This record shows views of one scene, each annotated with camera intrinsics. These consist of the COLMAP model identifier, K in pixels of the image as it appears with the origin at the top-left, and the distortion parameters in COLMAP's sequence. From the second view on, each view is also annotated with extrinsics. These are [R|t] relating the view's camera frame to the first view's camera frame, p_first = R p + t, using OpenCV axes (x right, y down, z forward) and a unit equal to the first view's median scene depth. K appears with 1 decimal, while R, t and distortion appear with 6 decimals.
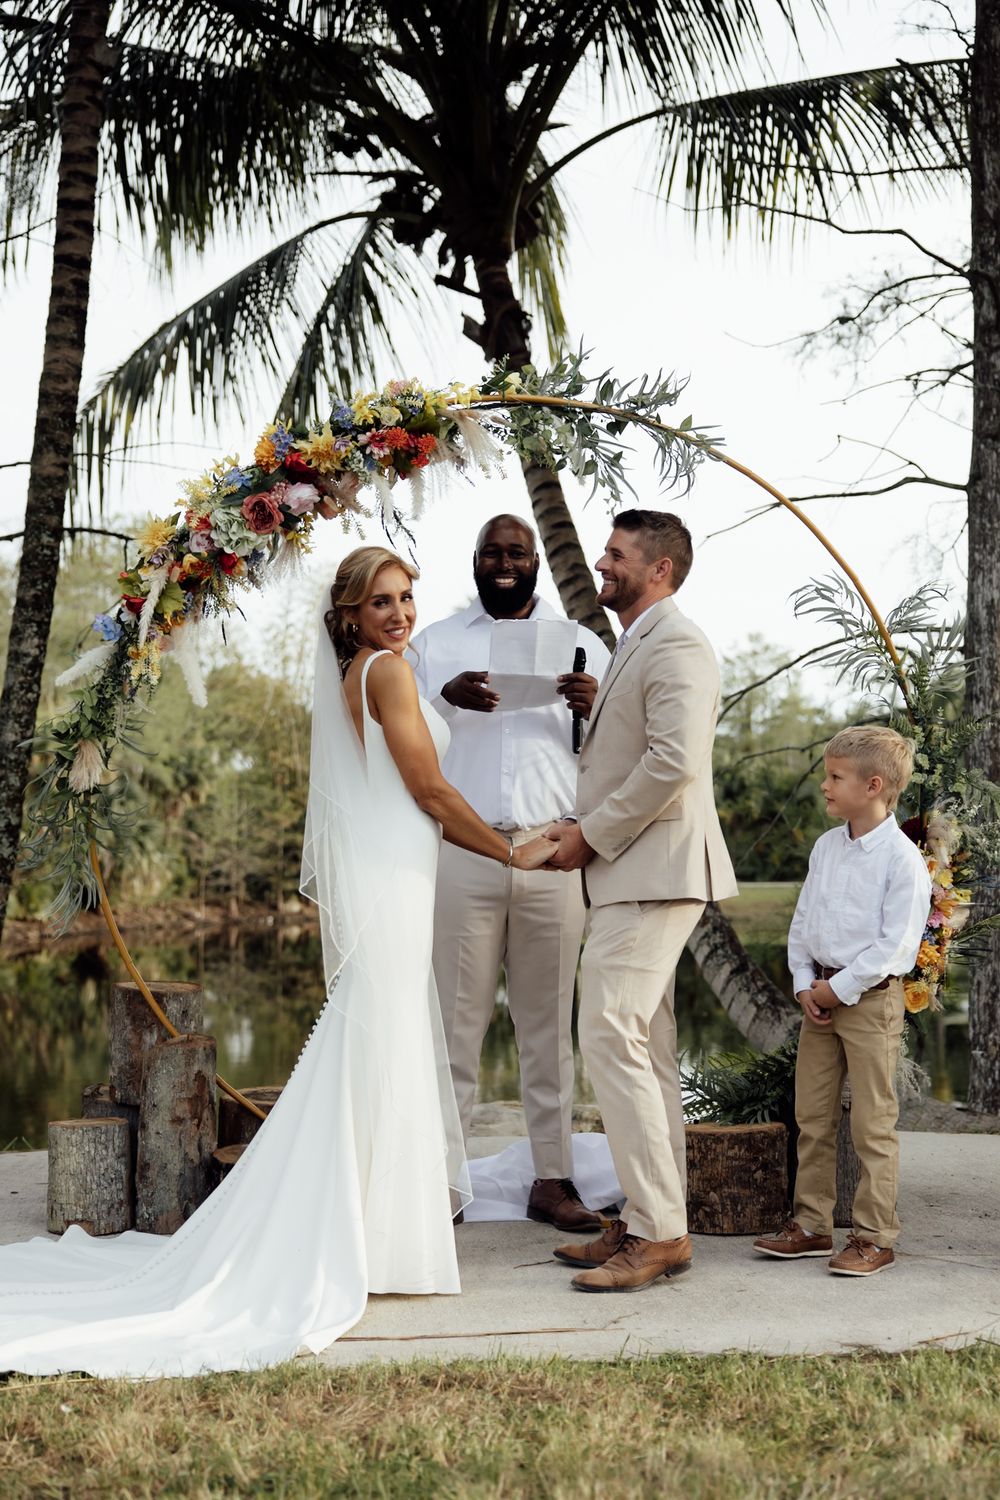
lens RADIAL K [[2122.3, 0, 550.4], [0, 2122.3, 731.9], [0, 0, 1]] dist [-0.031260, 0.037690]
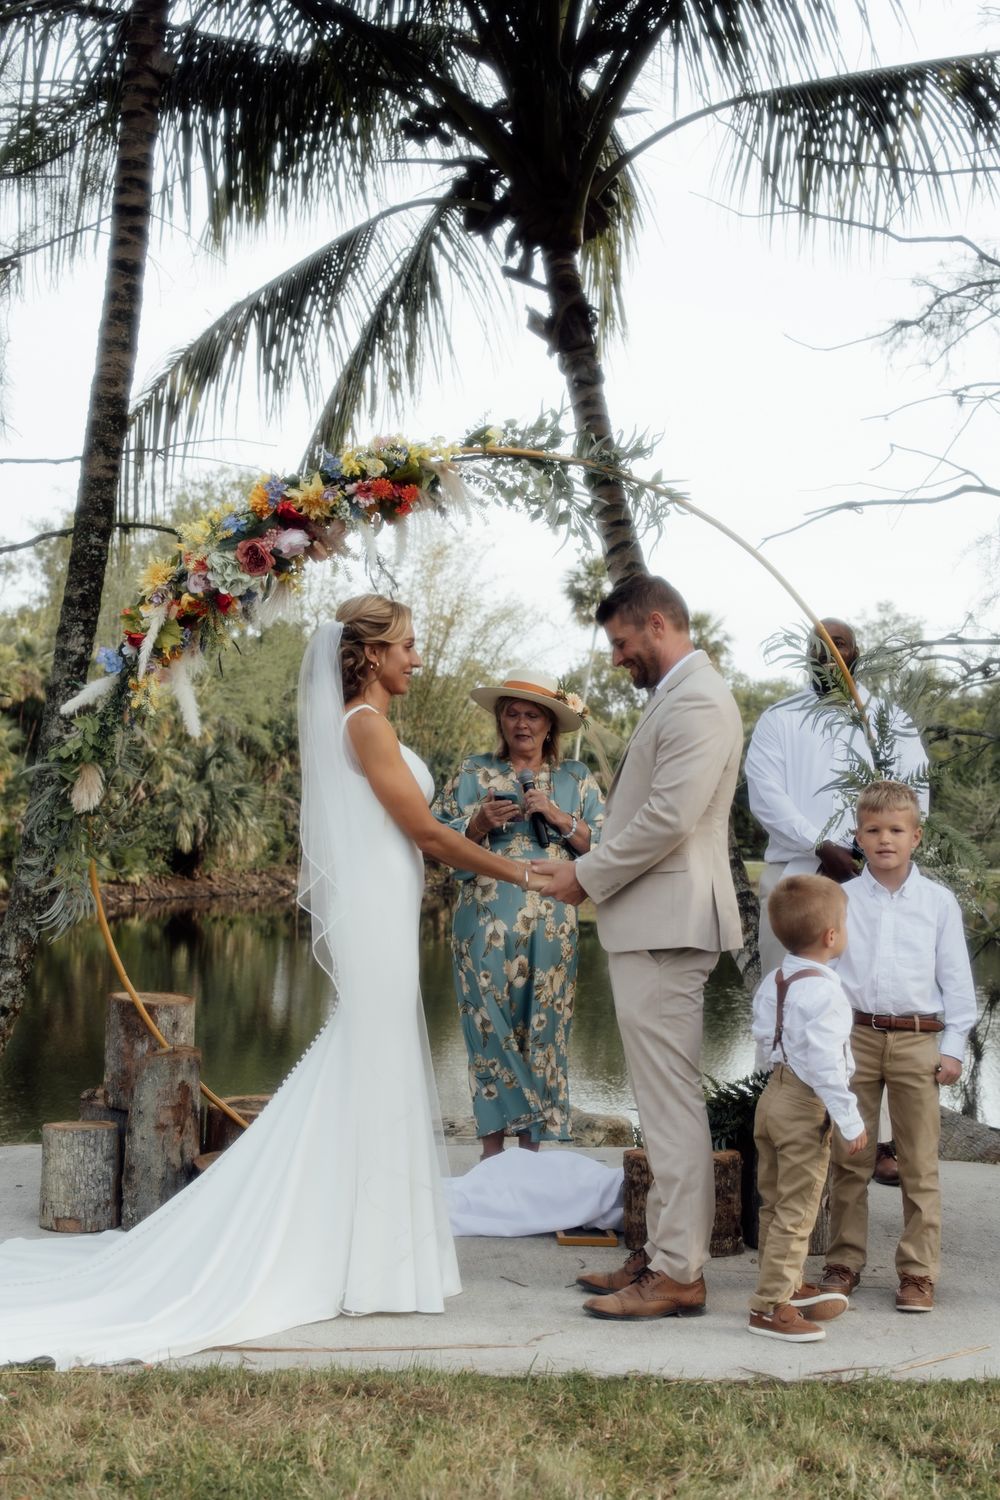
lens RADIAL K [[2208.8, 0, 495.4], [0, 2208.8, 701.7], [0, 0, 1]] dist [0.225997, -1.310124]
pose [[0.996506, 0.024492, -0.079843, 0.069752], [-0.024260, 0.999698, 0.003878, -0.035327], [0.079914, -0.001928, 0.996800, -0.091212]]
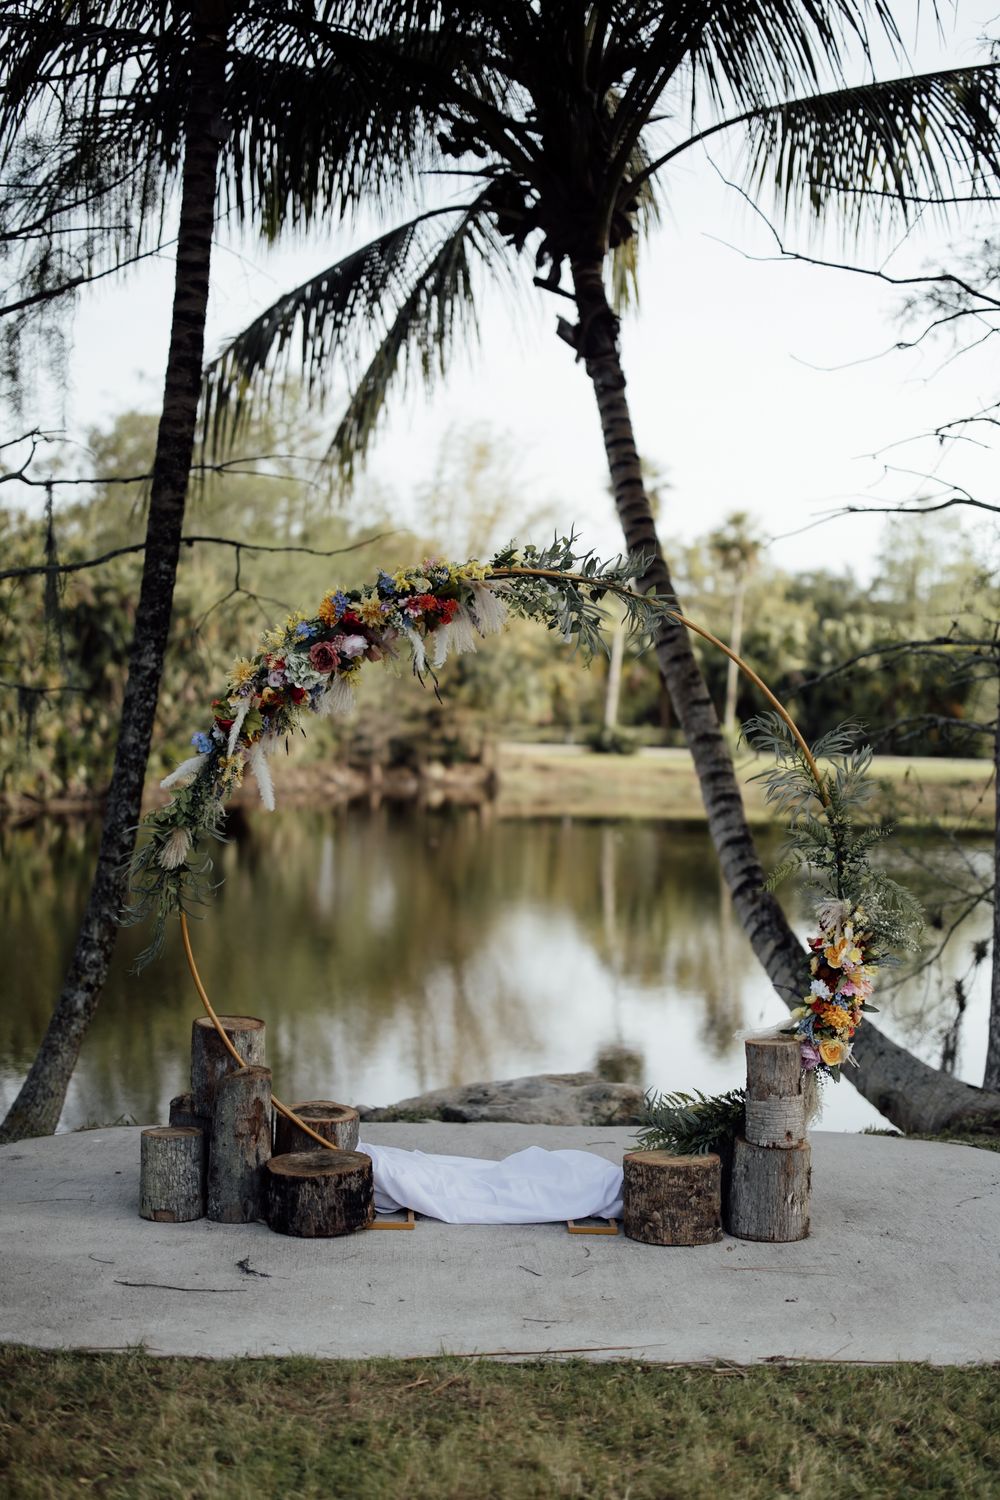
lens RADIAL K [[2207.3, 0, 502.8], [0, 2207.3, 723.7], [0, 0, 1]] dist [0.021773, -0.068691]
pose [[0.995170, 0.027394, -0.094265, 0.094770], [-0.021065, 0.997497, 0.067491, -0.148836], [0.095878, -0.065179, 0.993257, -0.275129]]
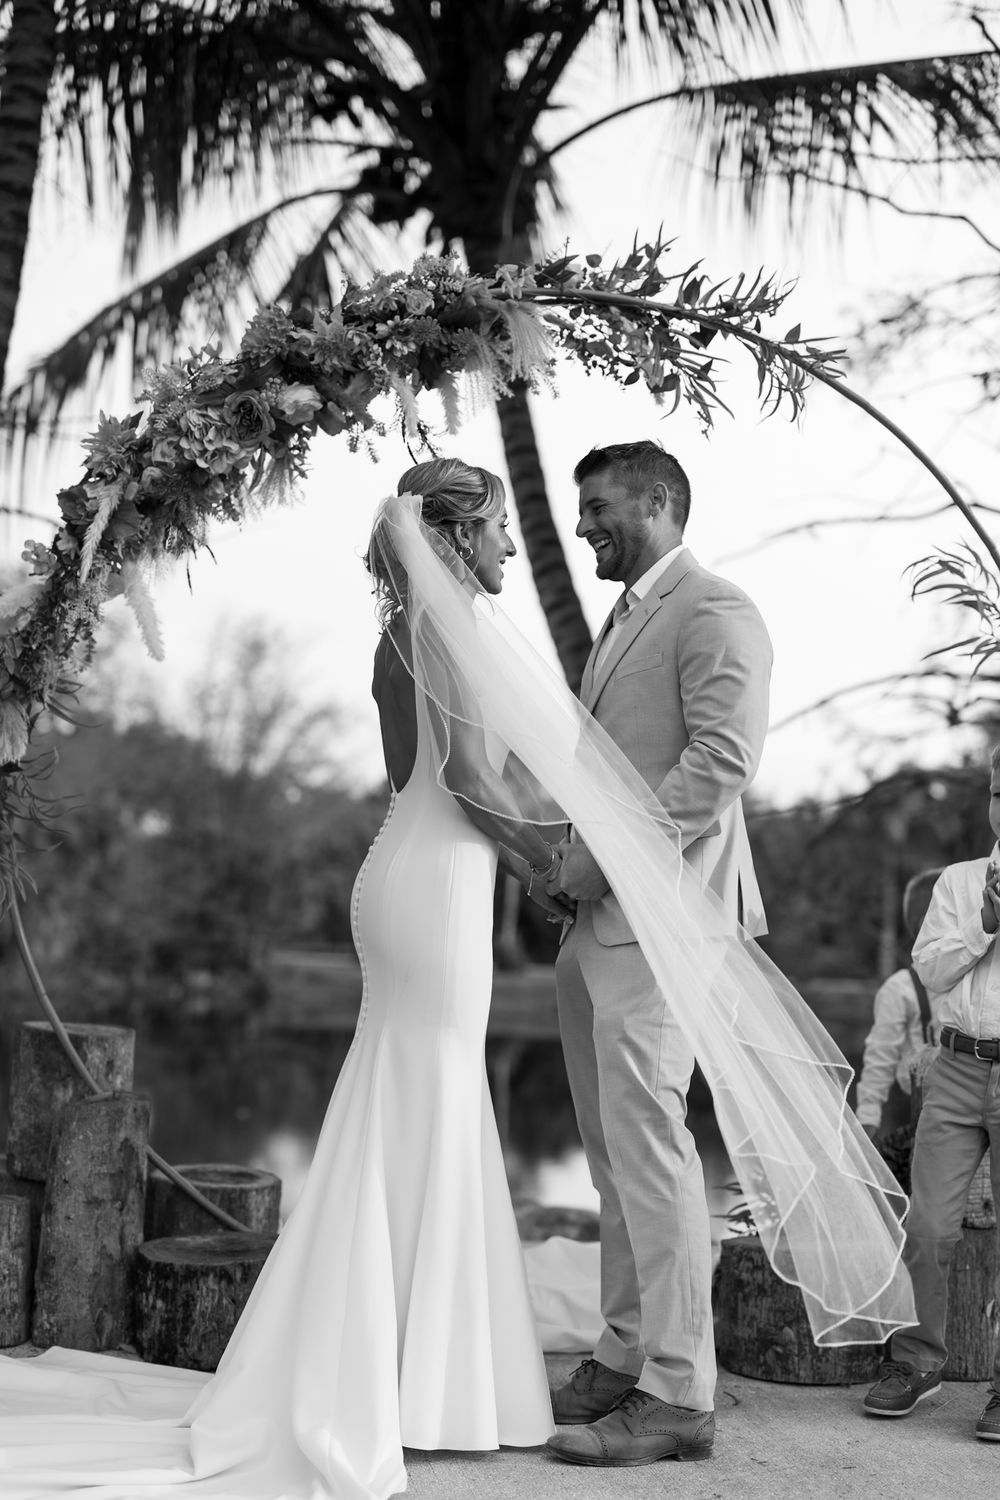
lens RADIAL K [[2207.3, 0, 502.8], [0, 2207.3, 723.7], [0, 0, 1]] dist [0.021773, -0.068691]
pose [[0.998816, 0.047558, 0.010286, -0.042802], [-0.047108, 0.998079, -0.040228, 0.034151], [-0.012179, 0.039695, 0.999138, 0.183221]]
